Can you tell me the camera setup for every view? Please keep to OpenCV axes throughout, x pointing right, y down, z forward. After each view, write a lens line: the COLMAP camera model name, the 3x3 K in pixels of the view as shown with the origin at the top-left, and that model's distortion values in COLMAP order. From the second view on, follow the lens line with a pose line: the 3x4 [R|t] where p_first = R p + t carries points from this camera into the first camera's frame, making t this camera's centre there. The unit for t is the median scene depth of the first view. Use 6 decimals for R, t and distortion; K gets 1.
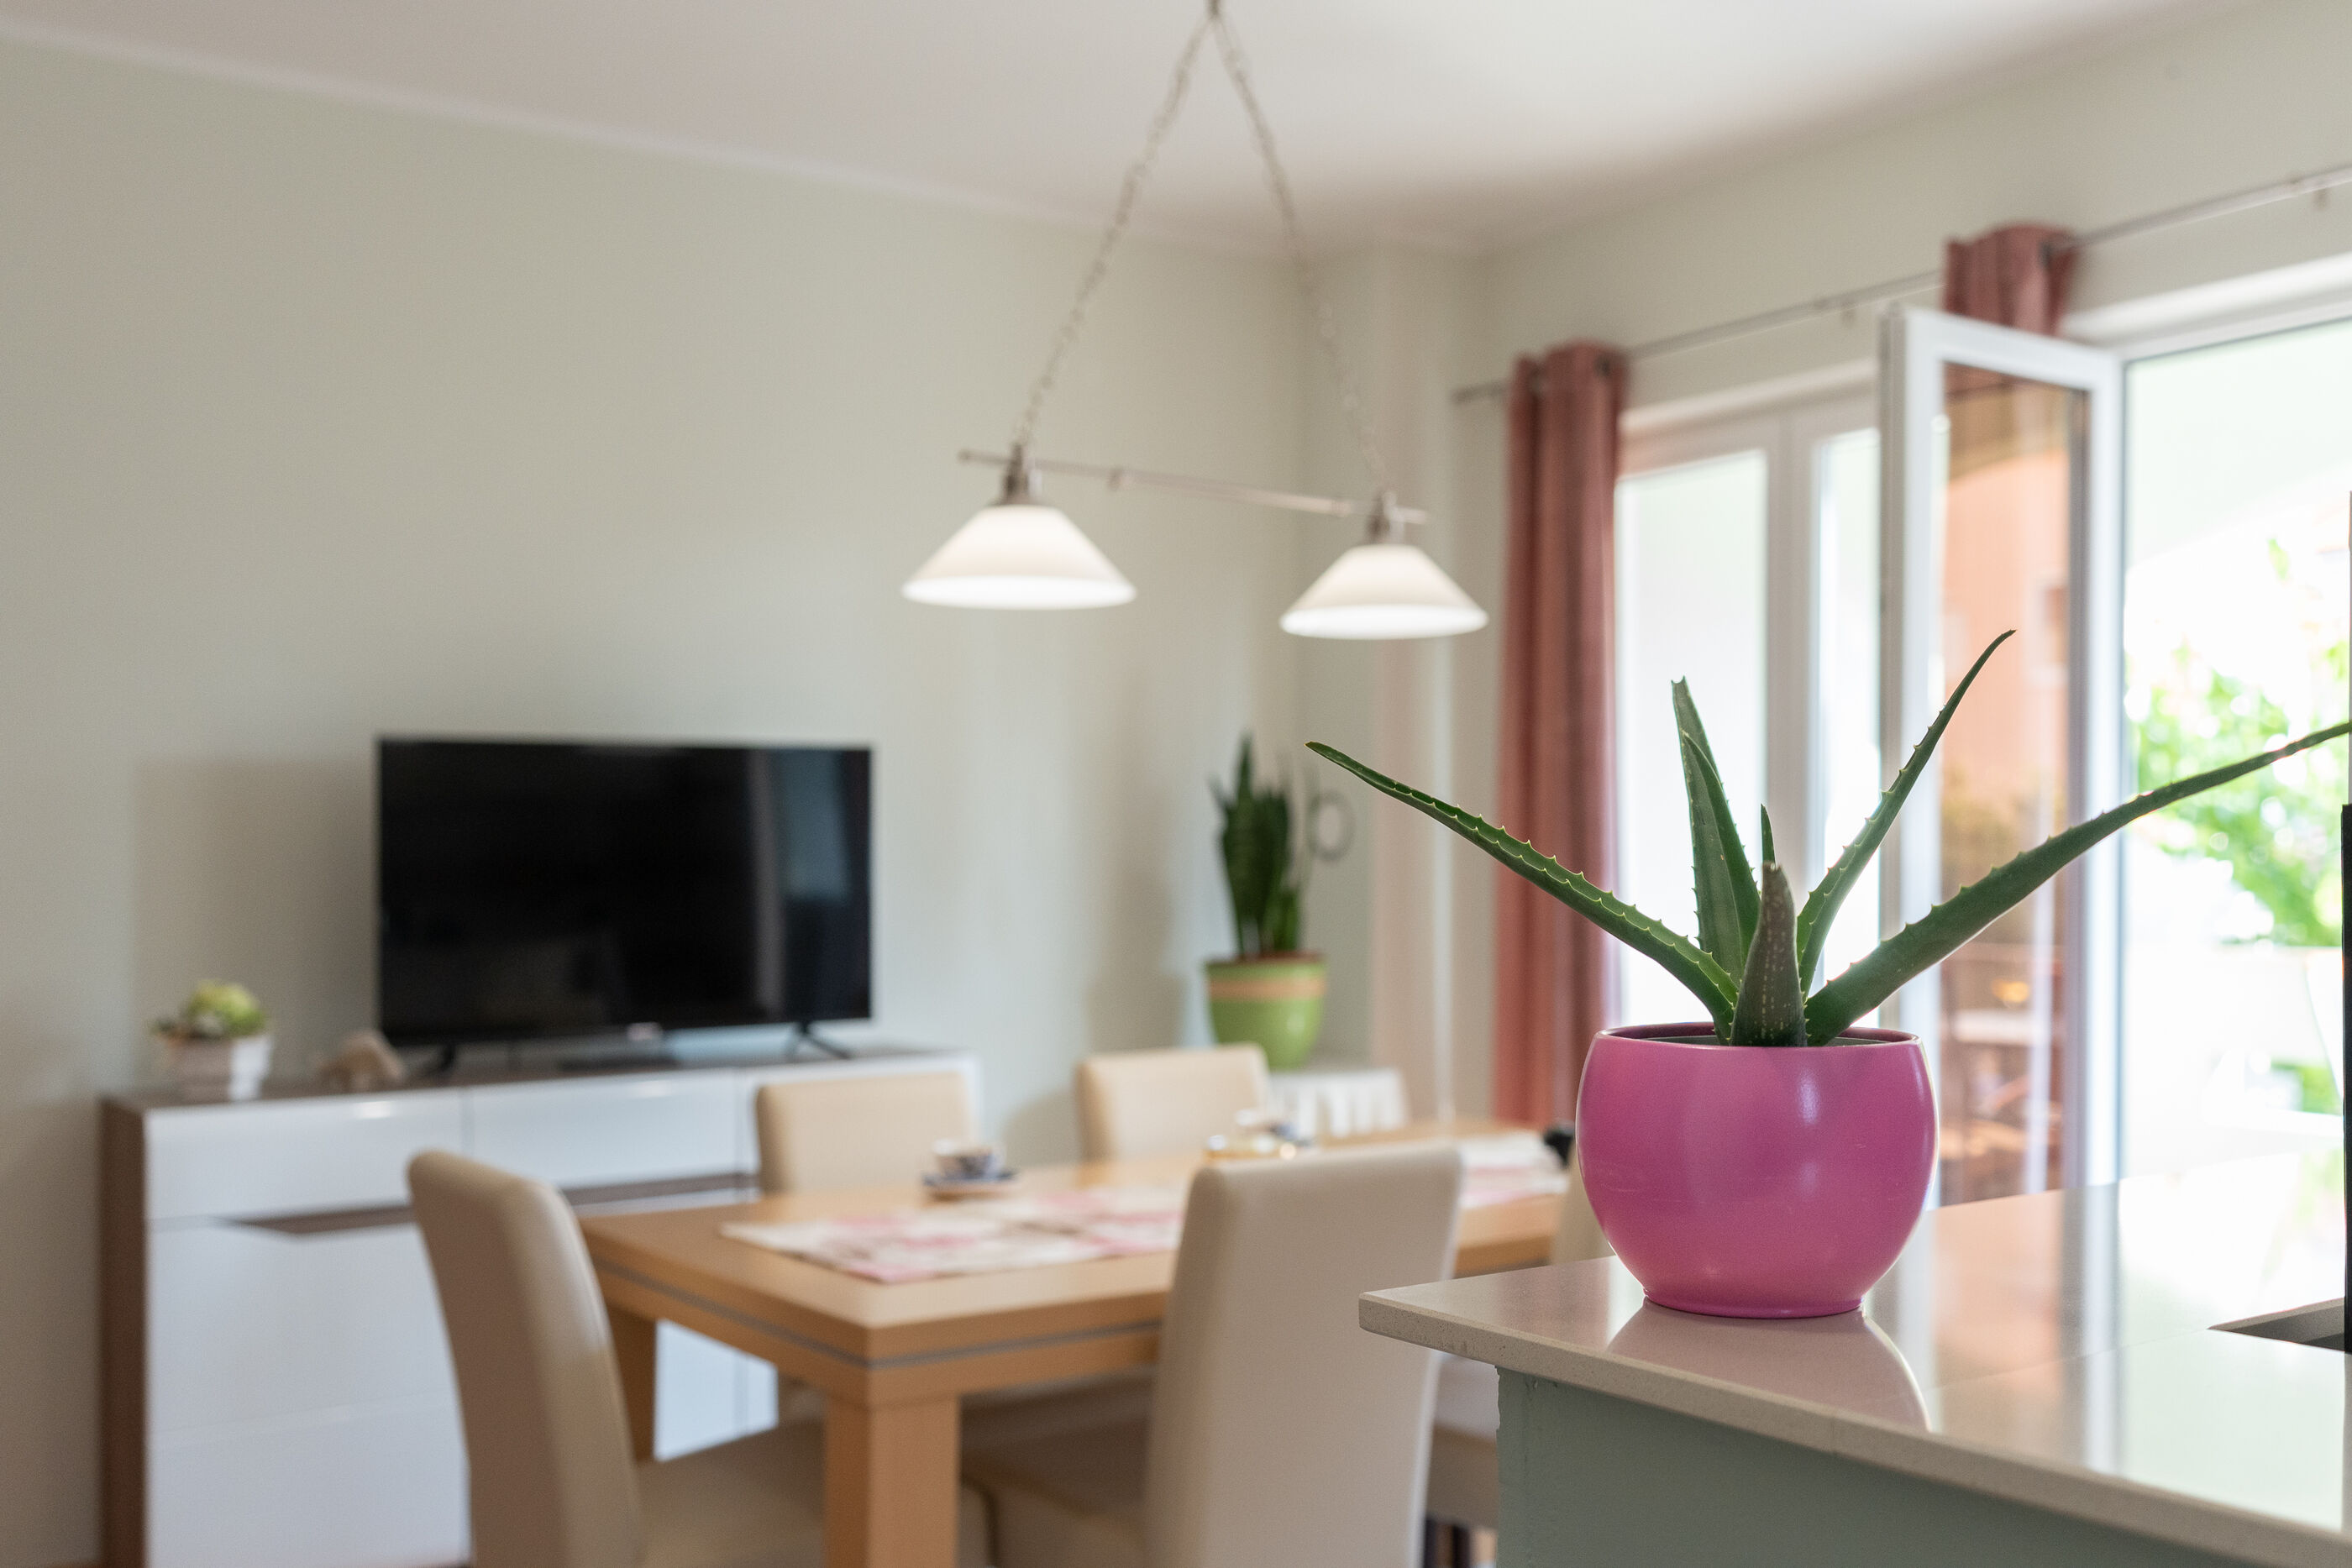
lens RADIAL K [[2219.3, 0, 1249.4], [0, 2219.3, 873.3], [0, 0, 1]] dist [0.019405, 0.002950]
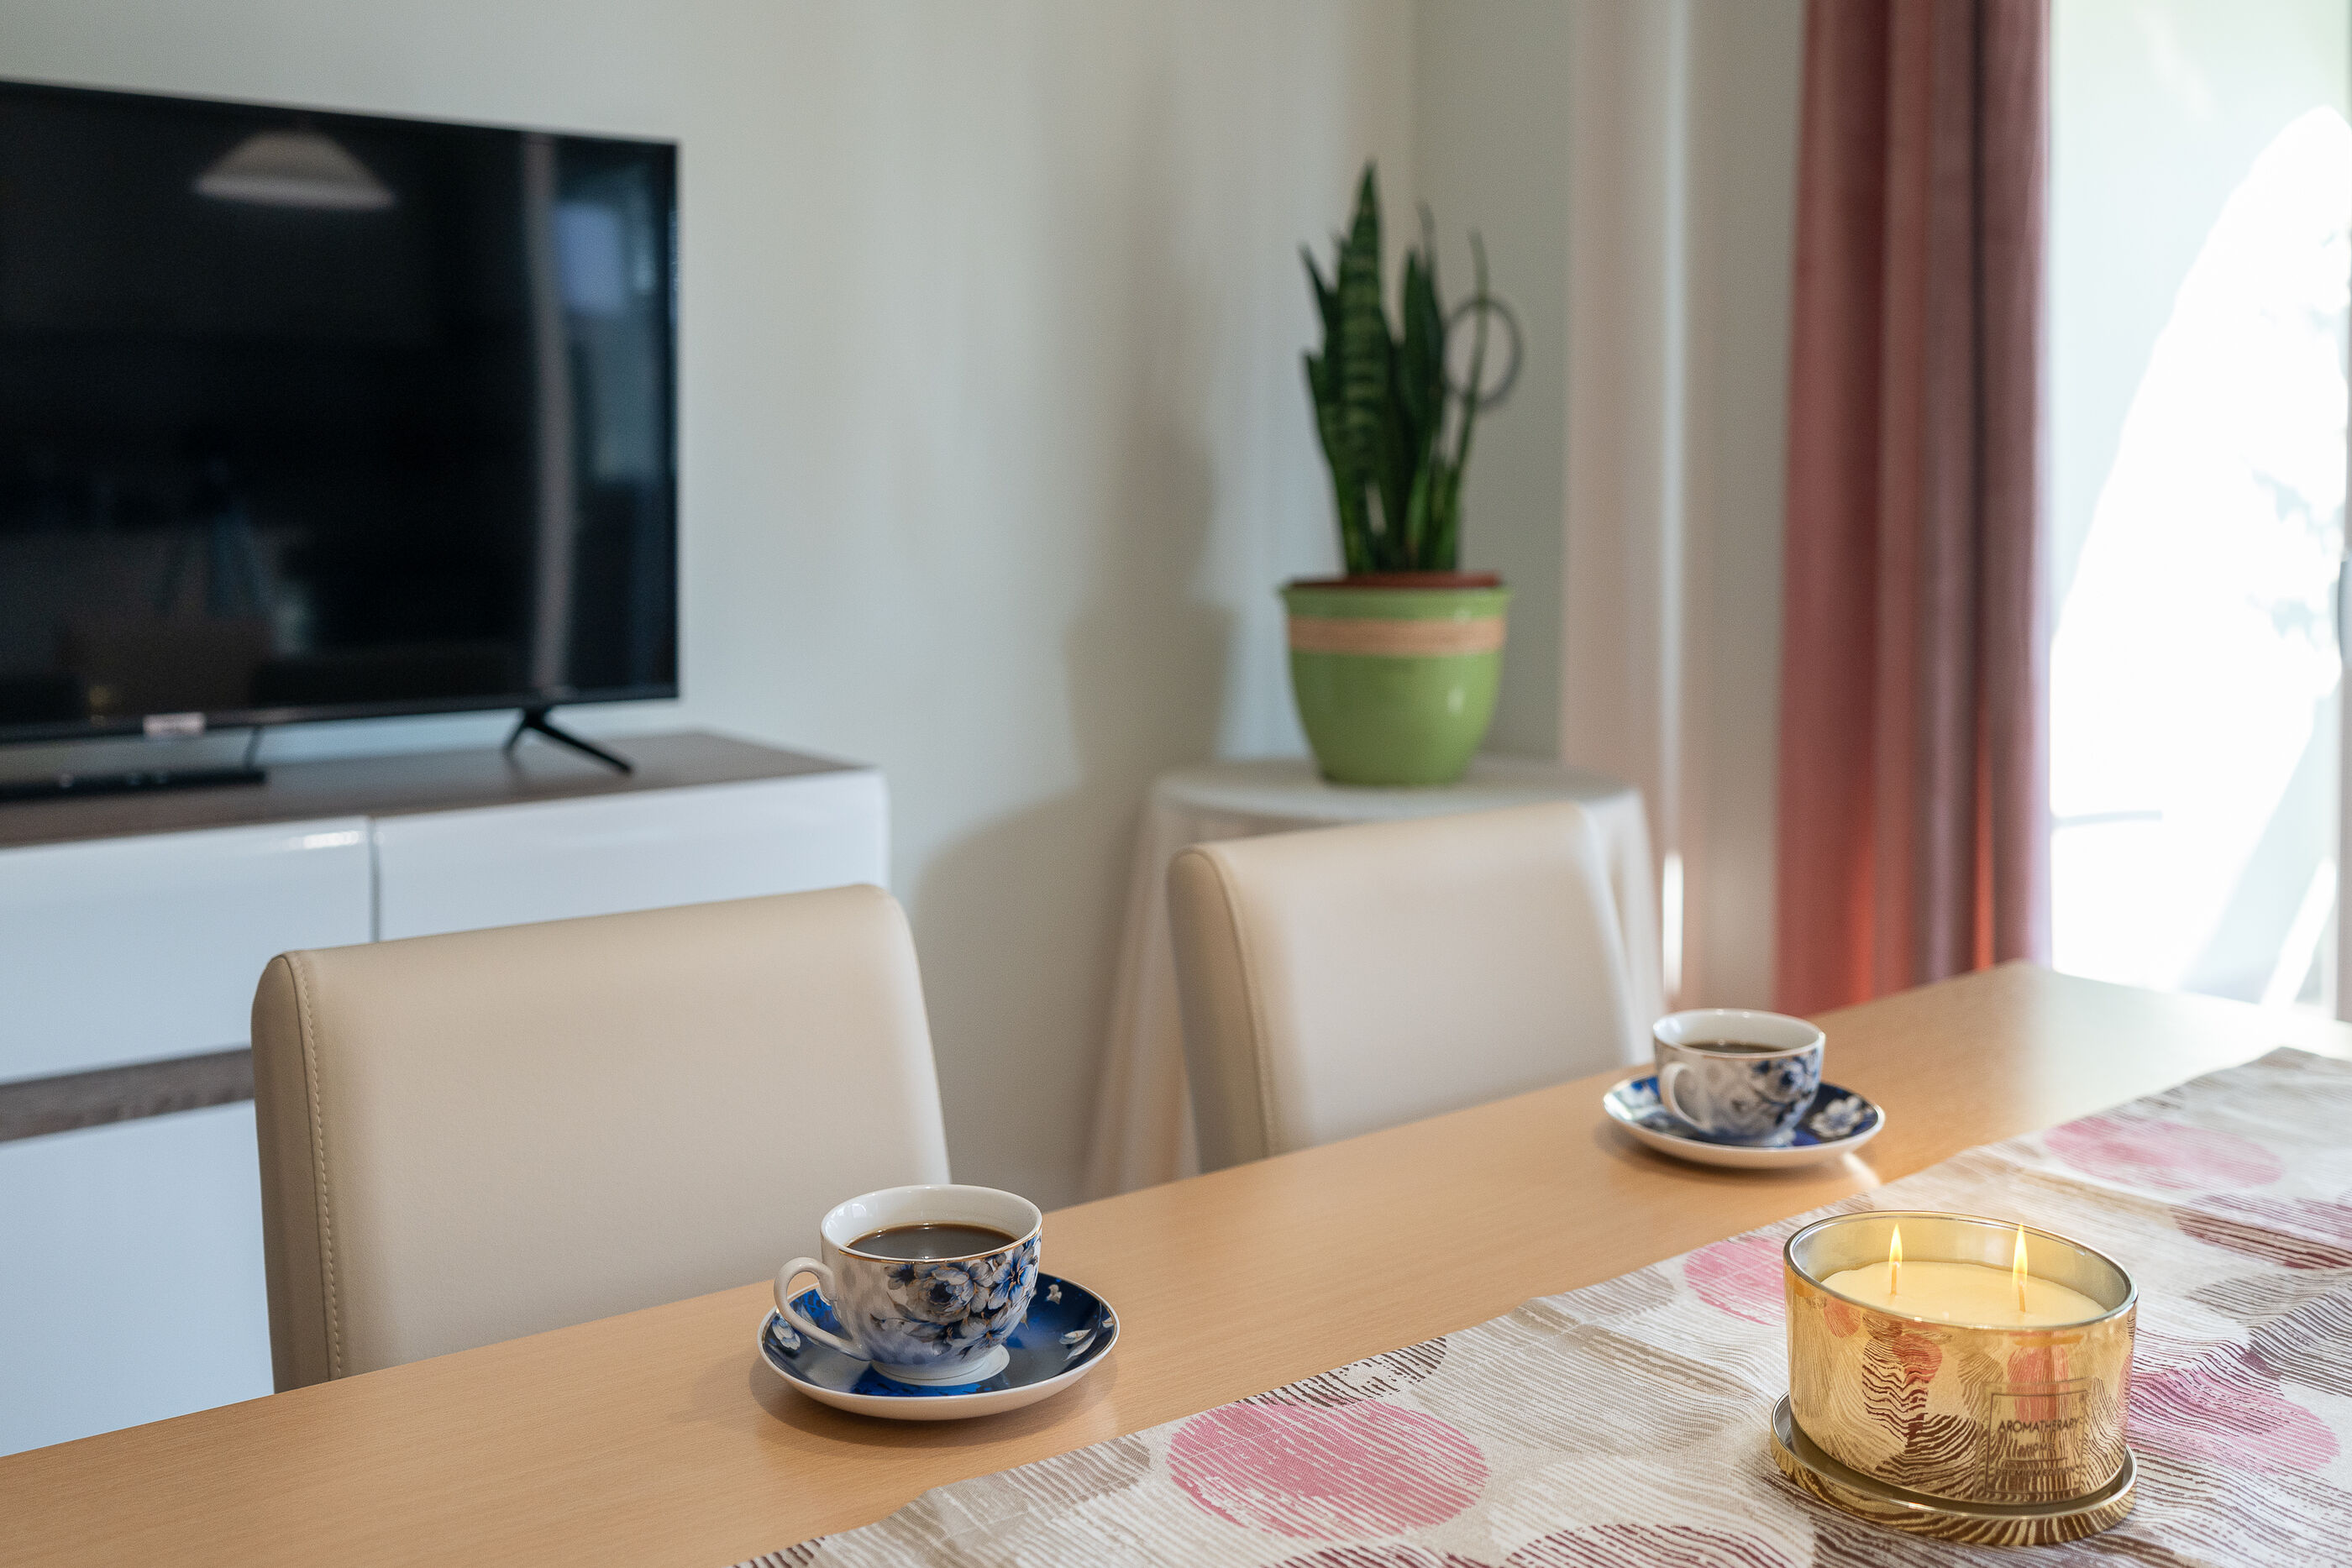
lens RADIAL K [[2230.3, 0, 1176.0], [0, 2230.3, 784.0], [0, 0, 1]] dist [-0.215235, -0.001587]
pose [[0.996931, 0.004989, -0.078128, -0.003858], [0.003663, 0.993902, 0.110202, 0.027847], [0.078201, -0.110150, 0.990834, 0.456928]]
